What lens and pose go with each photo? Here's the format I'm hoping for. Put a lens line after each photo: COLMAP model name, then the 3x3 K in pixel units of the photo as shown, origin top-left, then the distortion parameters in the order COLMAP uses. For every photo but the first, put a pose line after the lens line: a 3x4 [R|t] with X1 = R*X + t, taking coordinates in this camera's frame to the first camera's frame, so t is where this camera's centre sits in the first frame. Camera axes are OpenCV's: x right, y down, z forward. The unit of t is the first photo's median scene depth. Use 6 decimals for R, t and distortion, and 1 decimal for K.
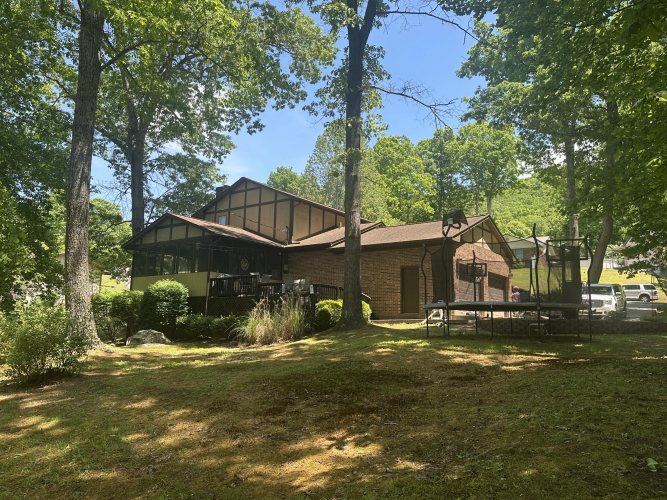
lens RADIAL K [[524.0, 0, 333.5], [0, 524.0, 250.0], [0, 0, 1]] dist [0.004524, 0.000793]
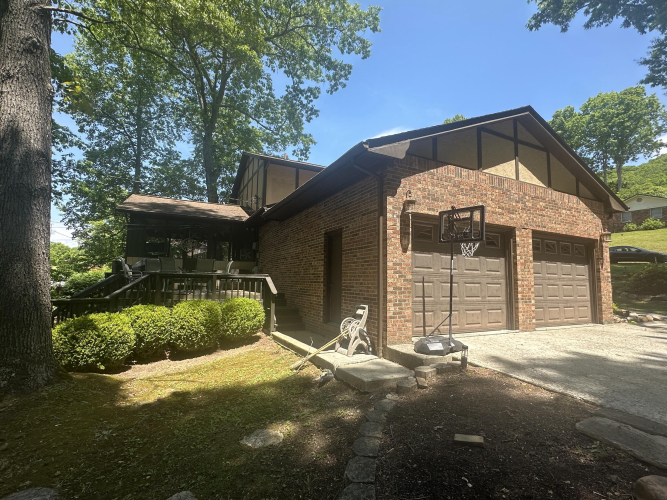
lens RADIAL K [[327.7, 0, 333.5], [0, 327.7, 250.0], [0, 0, 1]] dist [-0.001792, -0.000395]
pose [[0.896026, -0.054787, -0.440608, 0.165139], [0.073355, 0.996987, 0.025207, 0.024147], [0.437900, -0.054907, 0.897345, 0.413265]]
